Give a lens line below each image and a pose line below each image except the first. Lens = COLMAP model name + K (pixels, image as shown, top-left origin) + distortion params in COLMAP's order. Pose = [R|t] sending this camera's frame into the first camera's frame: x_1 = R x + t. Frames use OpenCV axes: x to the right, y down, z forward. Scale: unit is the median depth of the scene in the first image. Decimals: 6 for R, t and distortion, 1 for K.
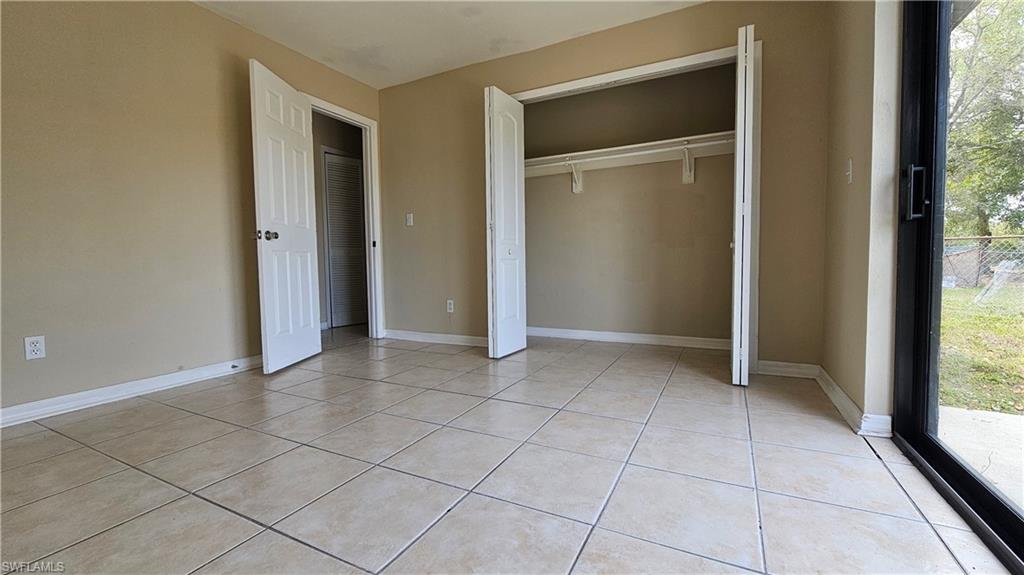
lens RADIAL K [[419.3, 0, 511.5], [0, 419.3, 285.7], [0, 0, 1]] dist [-0.002797, 0.000181]
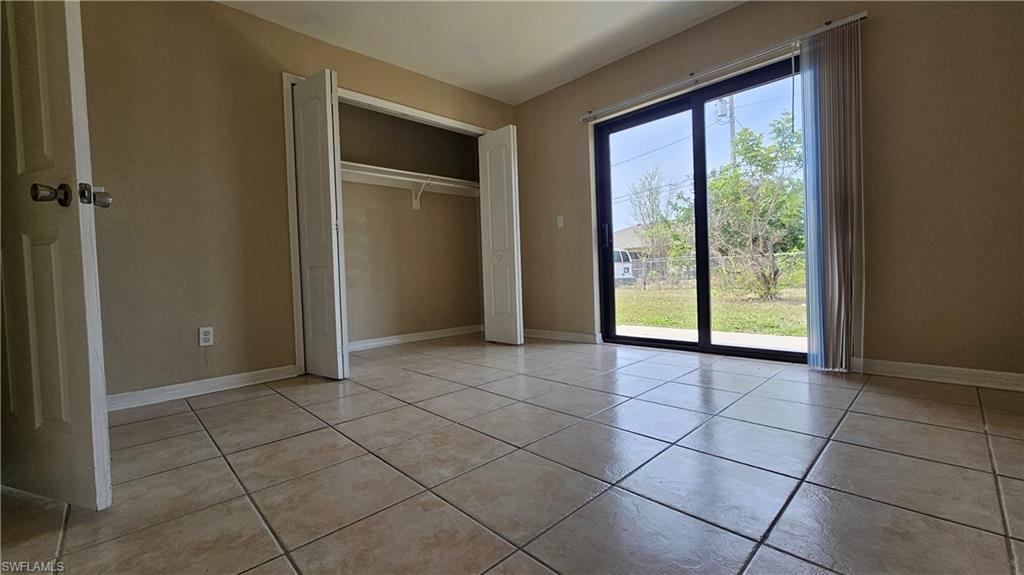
lens RADIAL K [[419.3, 0, 510.7], [0, 419.3, 286.4], [0, 0, 1]] dist [-0.002797, 0.000181]
pose [[0.328186, -0.024817, 0.944287, -0.855939], [0.080779, 0.996730, -0.001879, 0.013218], [-0.941153, 0.076895, 0.329117, 0.429642]]
